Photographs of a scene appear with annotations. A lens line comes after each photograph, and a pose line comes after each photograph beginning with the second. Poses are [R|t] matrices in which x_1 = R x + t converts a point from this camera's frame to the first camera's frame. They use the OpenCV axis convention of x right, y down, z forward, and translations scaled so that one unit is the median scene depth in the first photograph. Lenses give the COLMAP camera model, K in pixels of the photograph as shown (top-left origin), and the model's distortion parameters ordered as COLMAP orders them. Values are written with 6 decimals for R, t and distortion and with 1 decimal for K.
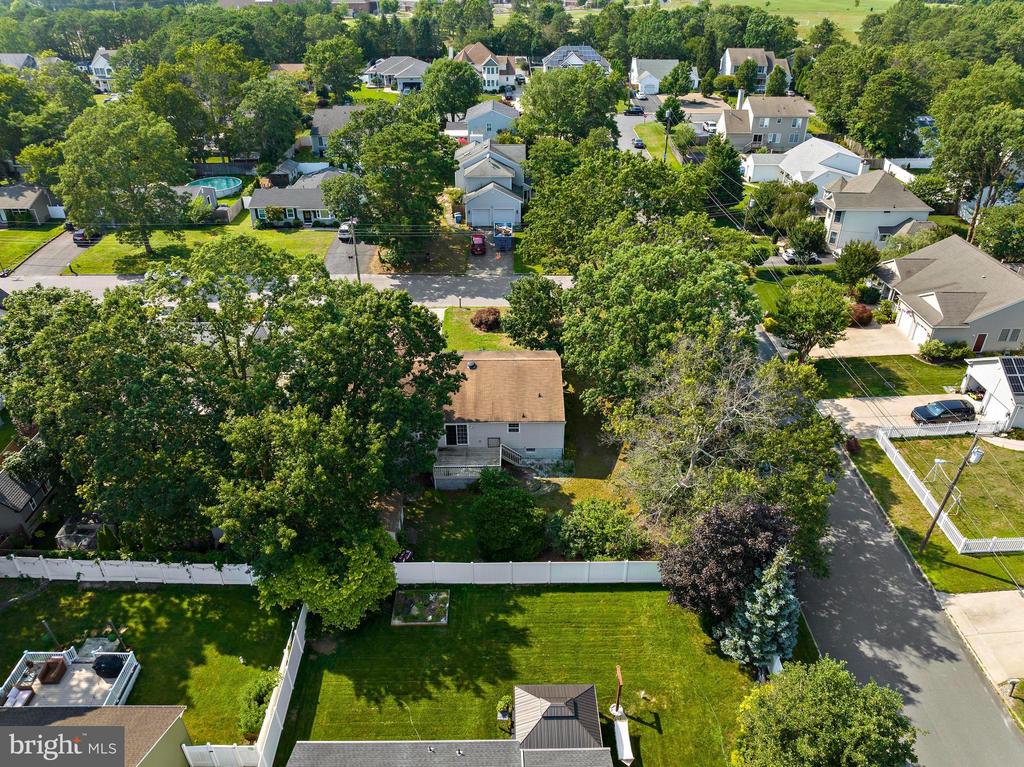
lens RADIAL K [[719.1, 0, 512.1], [0, 719.1, 383.2], [0, 0, 1]] dist [-0.047301, 0.014804]
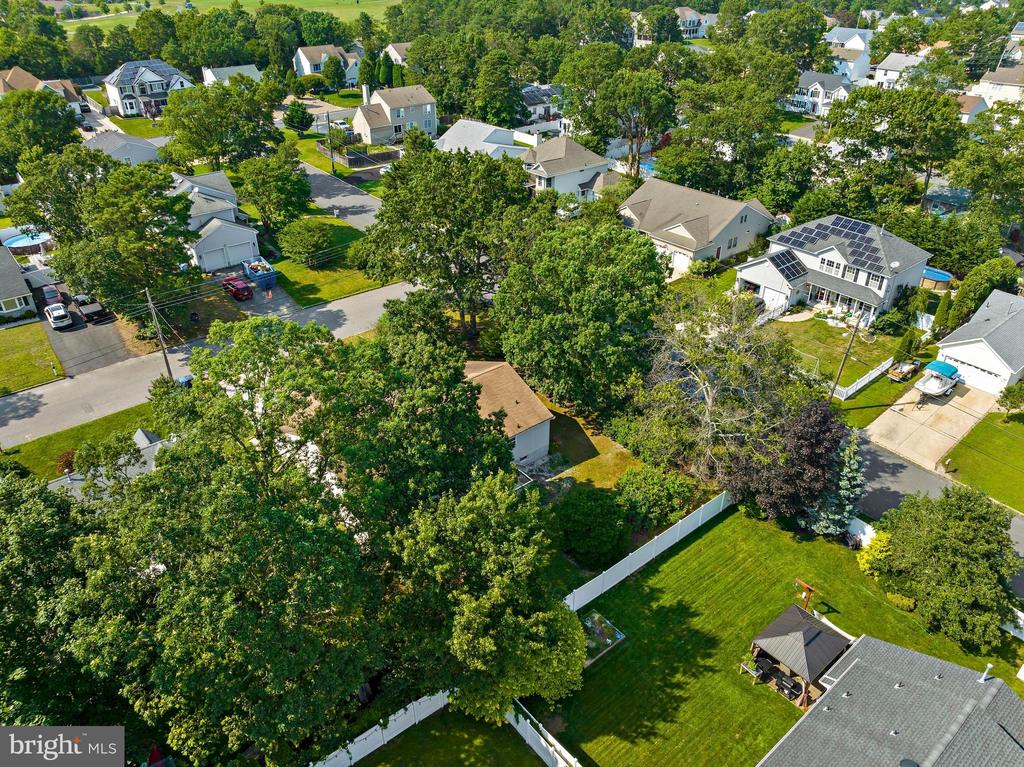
lens RADIAL K [[719.1, 0, 511.1], [0, 719.1, 383.0], [0, 0, 1]] dist [-0.047301, 0.014804]
pose [[0.779831, -0.324067, 0.535578, -0.320125], [0.323378, 0.941119, 0.098595, -0.070747], [-0.535994, 0.096307, 0.838711, 0.117006]]
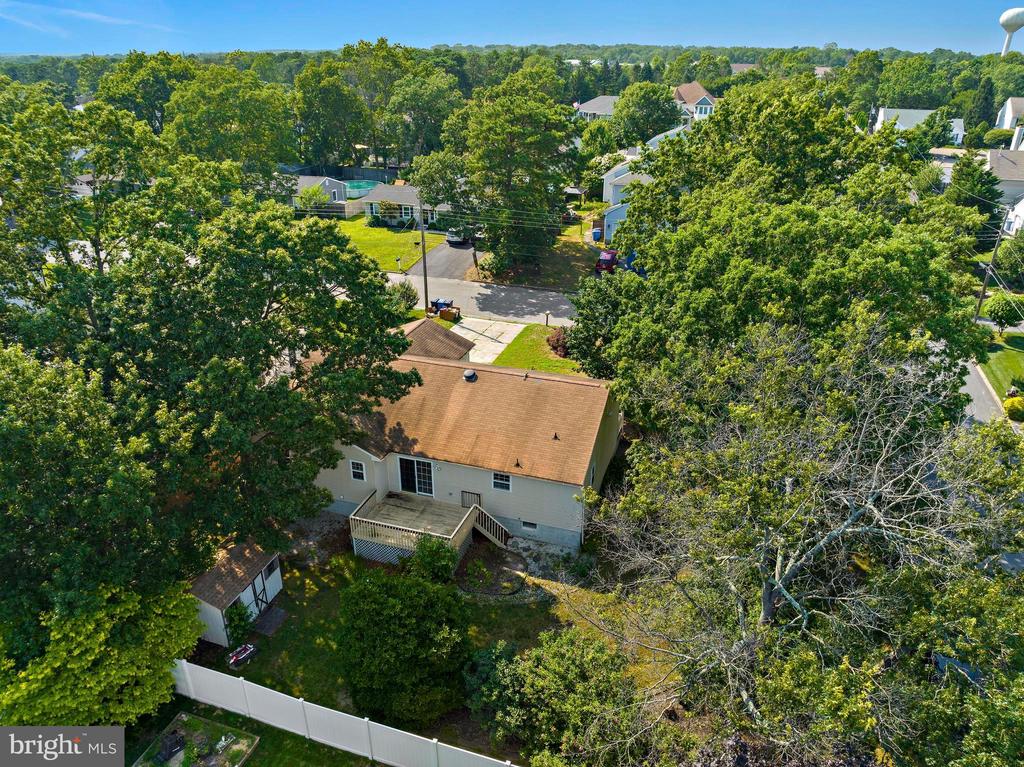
lens RADIAL K [[719.1, 0, 510.4], [0, 719.1, 386.2], [0, 0, 1]] dist [-0.047301, 0.014804]
pose [[0.944046, 0.143994, -0.296719, 0.115139], [-0.174135, 0.981656, -0.077645, 0.018797], [0.280095, 0.124970, 0.951803, 0.273239]]
